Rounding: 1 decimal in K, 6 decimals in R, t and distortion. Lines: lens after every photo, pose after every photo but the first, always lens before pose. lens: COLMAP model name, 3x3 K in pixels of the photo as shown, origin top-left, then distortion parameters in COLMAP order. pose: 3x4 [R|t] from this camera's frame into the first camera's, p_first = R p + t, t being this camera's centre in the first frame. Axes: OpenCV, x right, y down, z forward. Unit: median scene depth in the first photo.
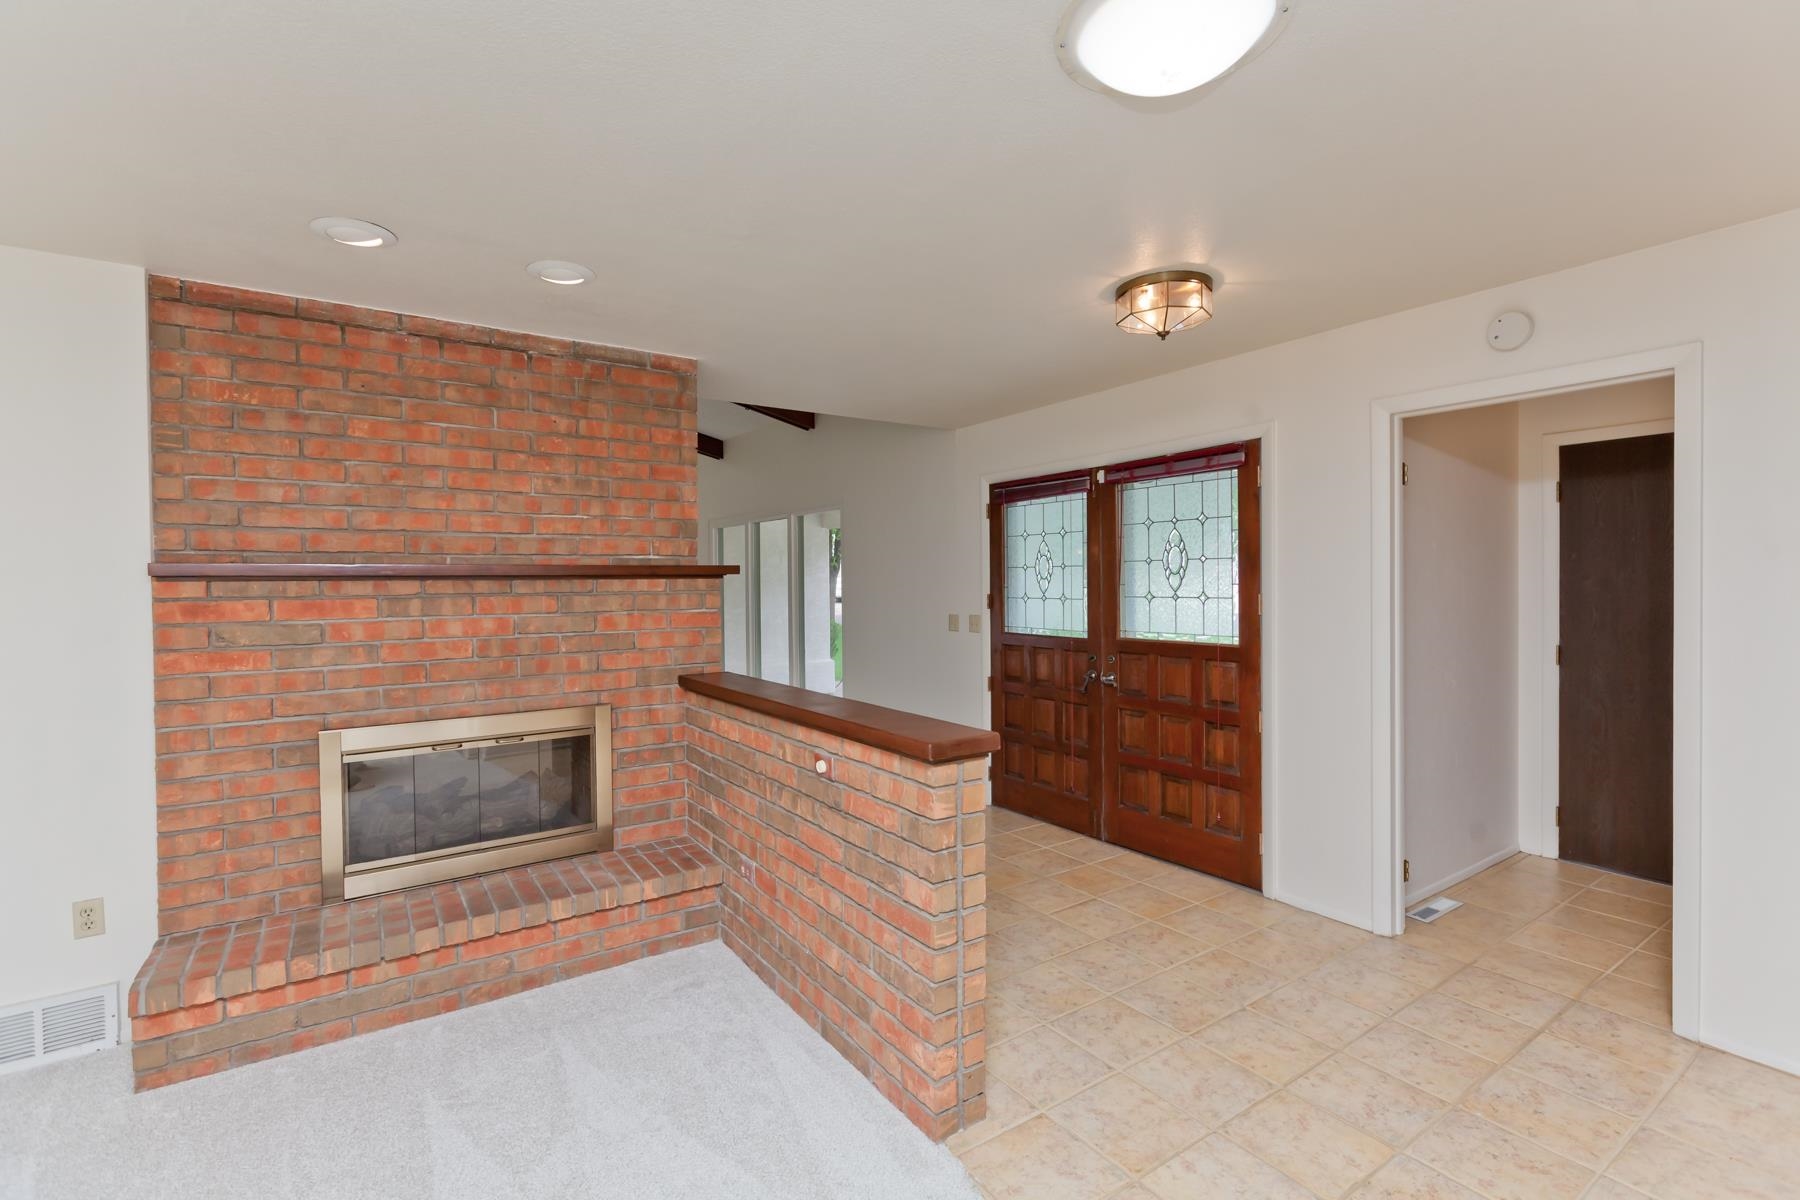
lens RADIAL K [[815.3, 0, 900.9], [0, 815.3, 594.3], [0, 0, 1]] dist [0.003602, 0.000842]
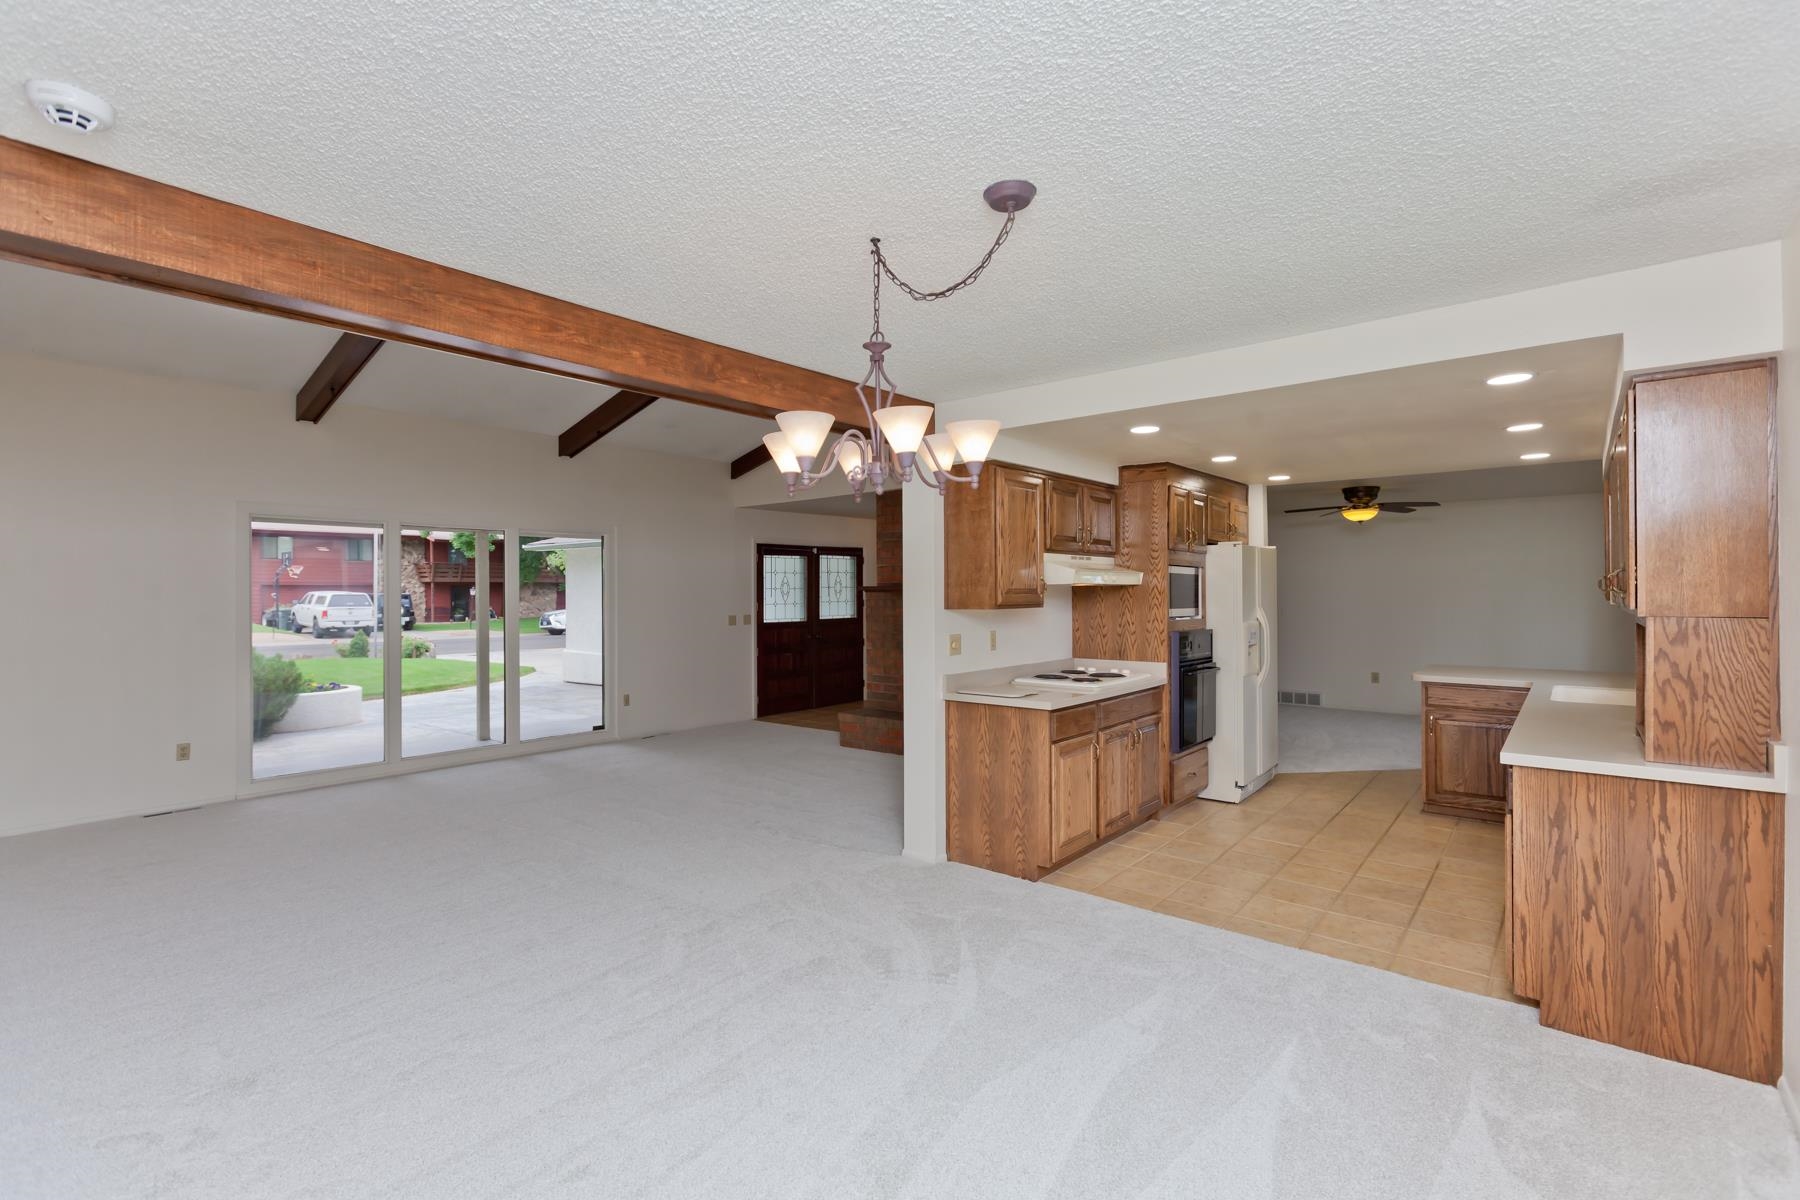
lens RADIAL K [[815.3, 0, 902.0], [0, 815.3, 596.1], [0, 0, 1]] dist [0.003602, 0.000842]
pose [[-0.277012, 0.004506, 0.960856, -1.927632], [0.024509, 0.999697, 0.002378, -0.013267], [-0.960554, 0.024209, -0.277038, 1.316646]]
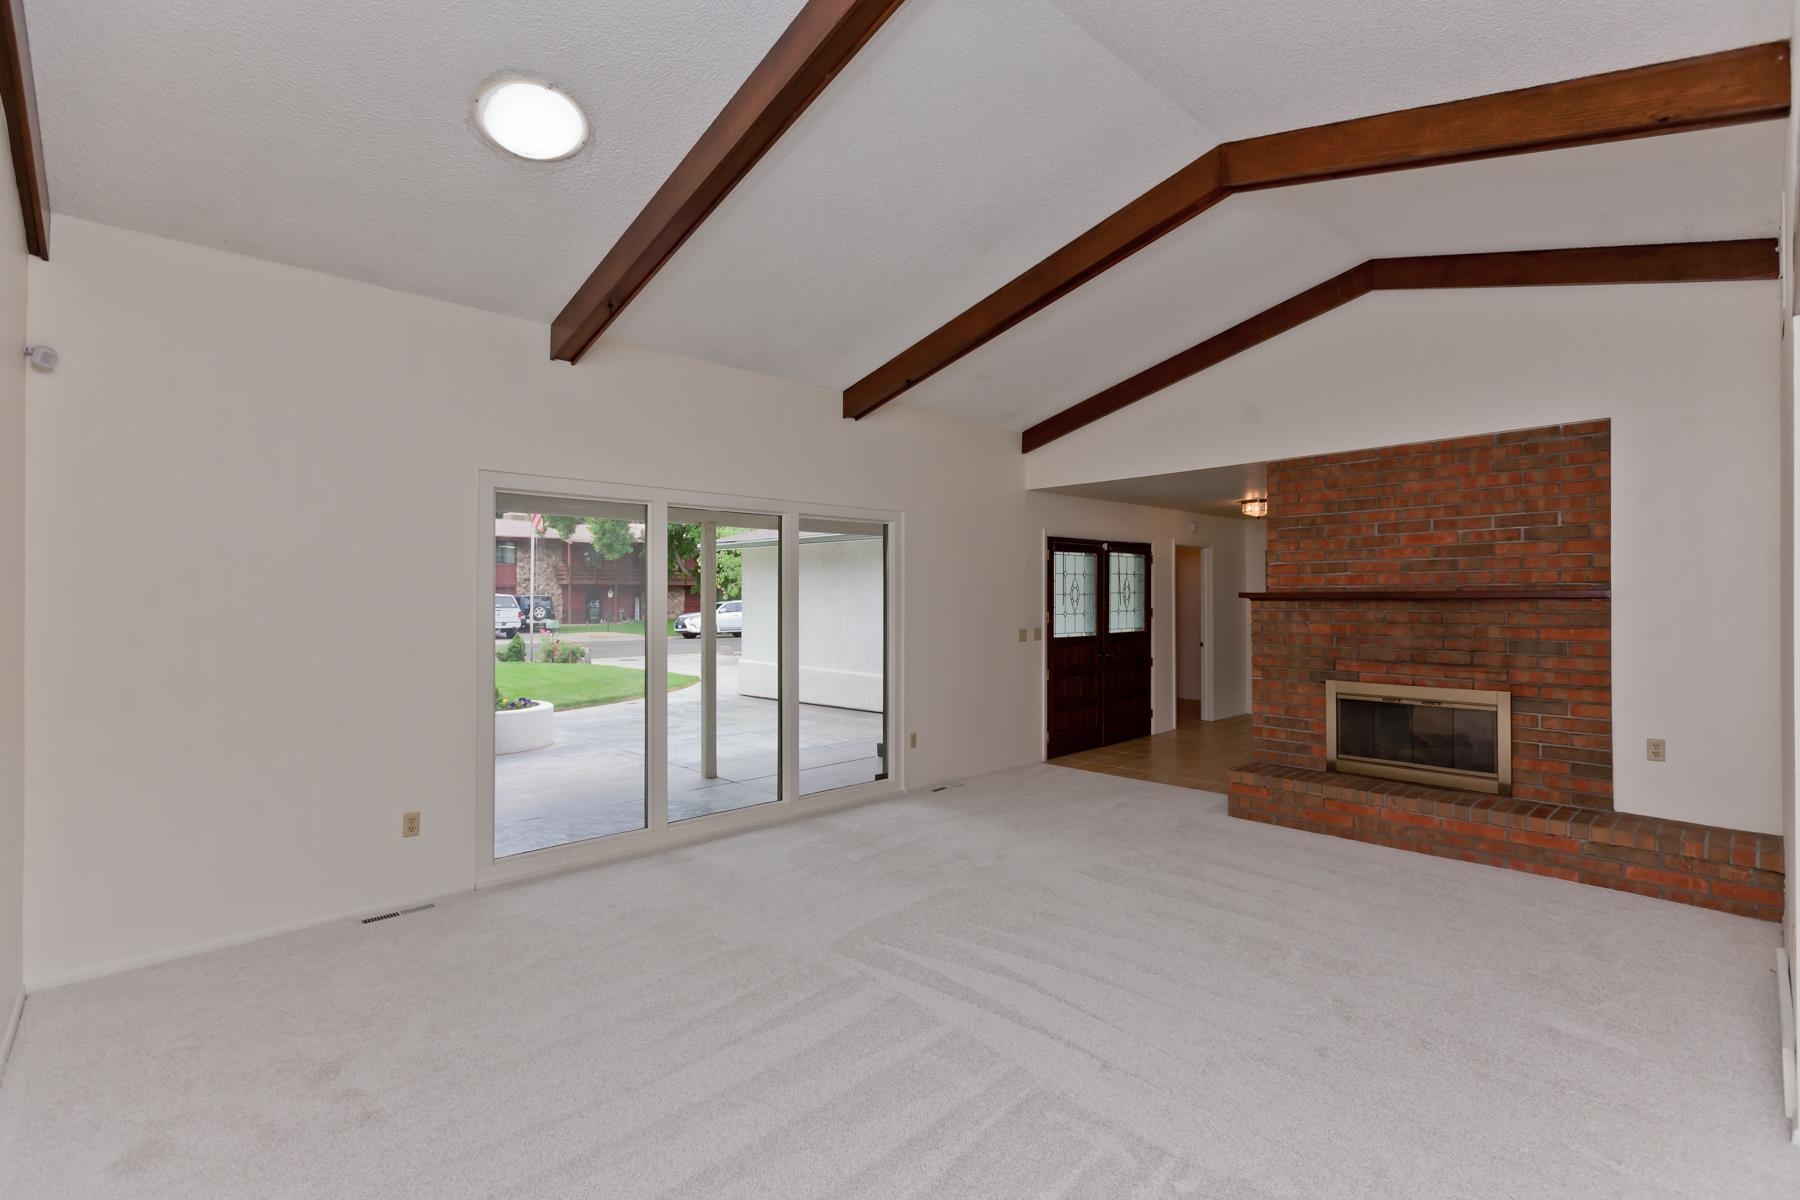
lens RADIAL K [[815.3, 0, 902.4], [0, 815.3, 594.1], [0, 0, 1]] dist [0.003602, 0.000842]
pose [[-0.162333, 0.010307, 0.986682, -1.395626], [0.018359, 0.999804, -0.007424, -0.029326], [-0.986565, 0.016910, -0.162490, 1.636214]]
